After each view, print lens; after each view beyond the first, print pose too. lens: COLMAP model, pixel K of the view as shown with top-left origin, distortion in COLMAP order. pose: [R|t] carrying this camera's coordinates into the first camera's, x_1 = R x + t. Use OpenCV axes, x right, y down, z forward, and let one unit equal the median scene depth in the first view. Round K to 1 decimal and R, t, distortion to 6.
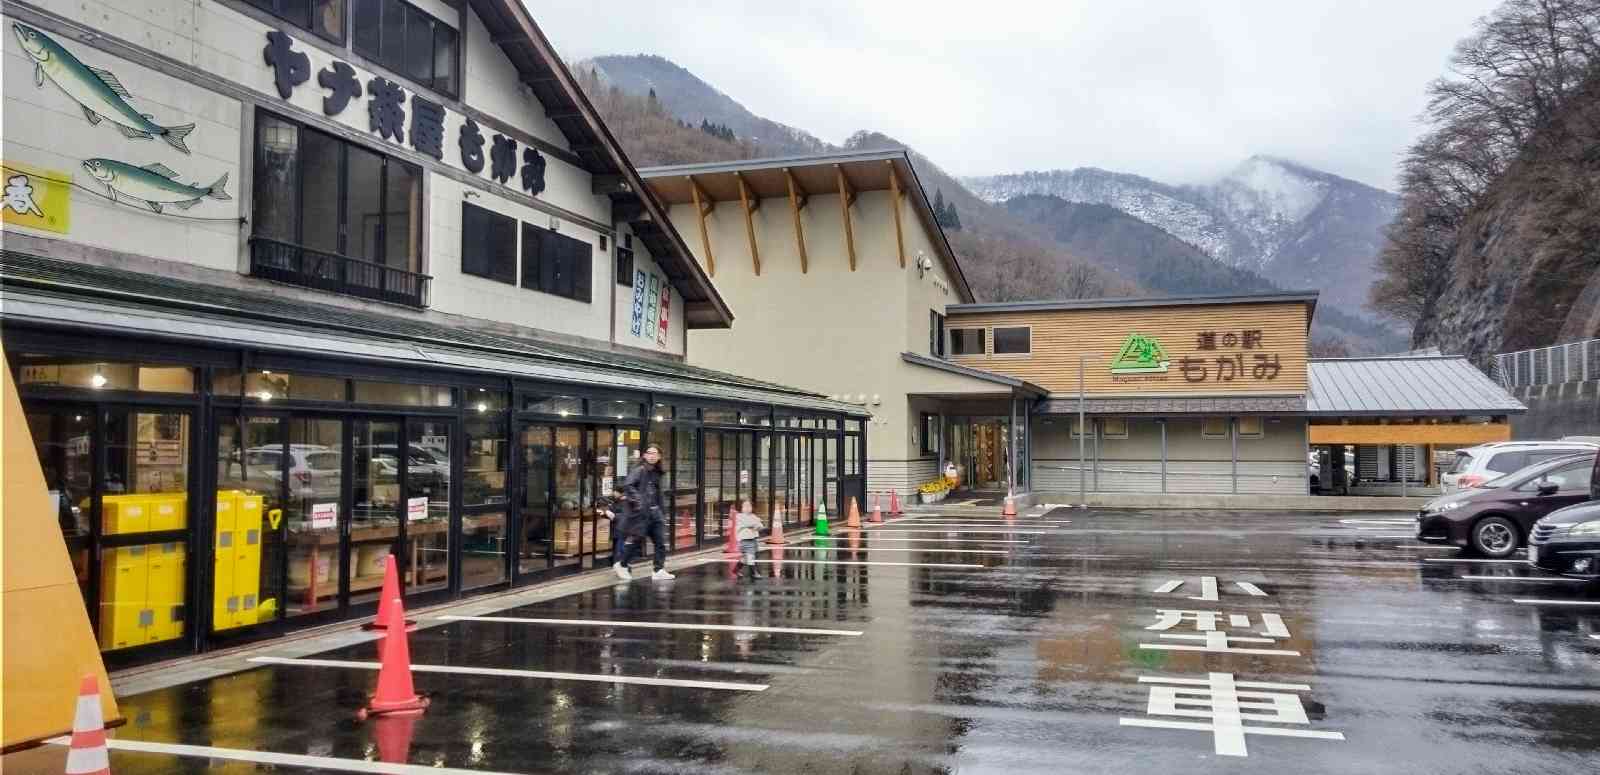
lens RADIAL K [[1175.3, 0, 800.0], [0, 1175.3, 387.5], [0, 0, 1]] dist [0.052484, -0.064195]
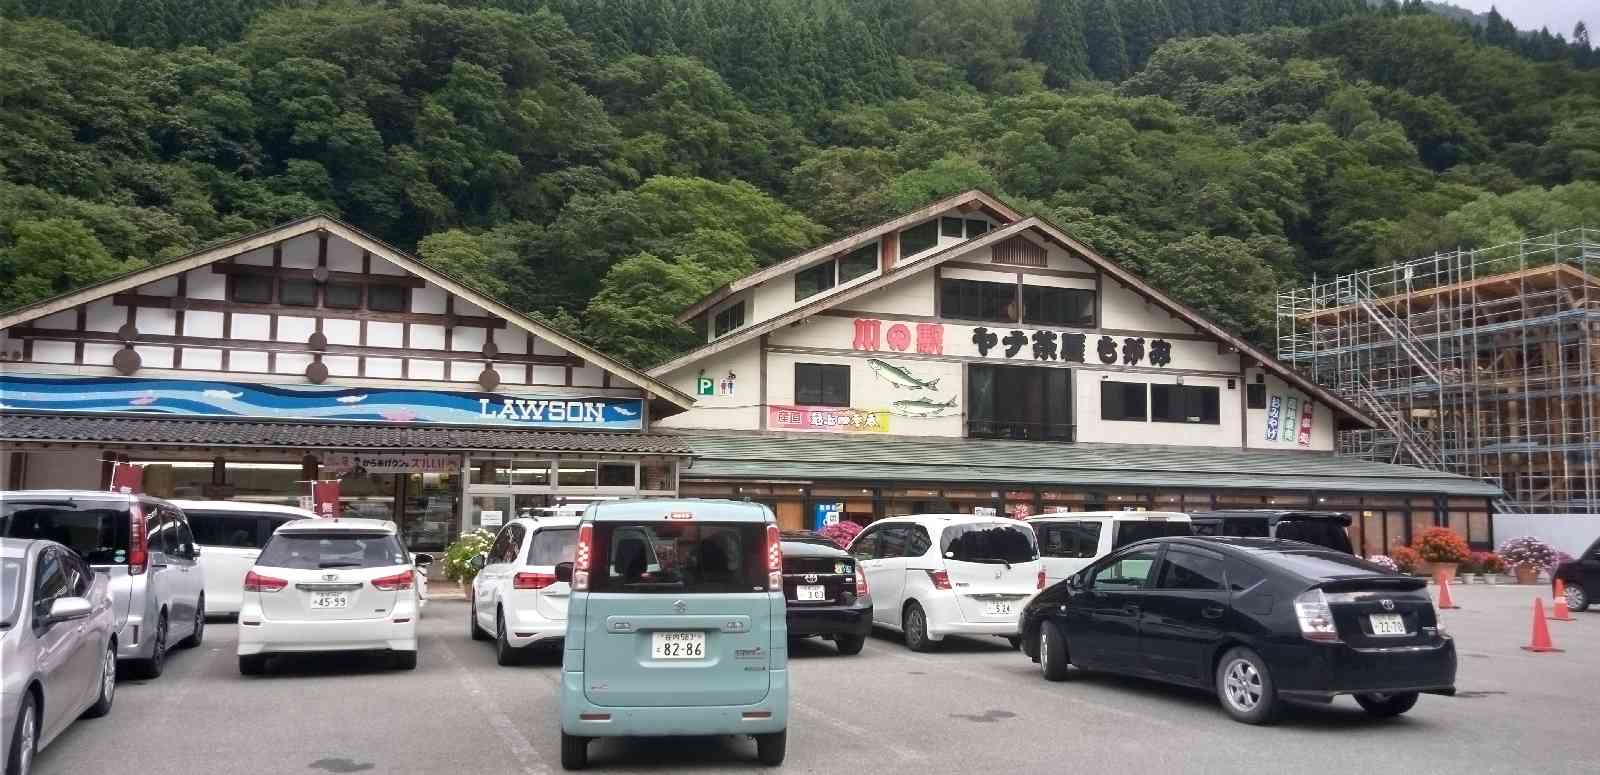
lens RADIAL K [[1143.1, 0, 770.3], [0, 1143.1, 389.3], [0, 0, 1]] dist [0.065278, -0.138553]
pose [[0.608819, -0.068184, -0.790374, 0.757478], [0.028387, 0.997534, -0.064189, -0.040509], [0.792801, 0.016643, 0.609253, -0.467692]]
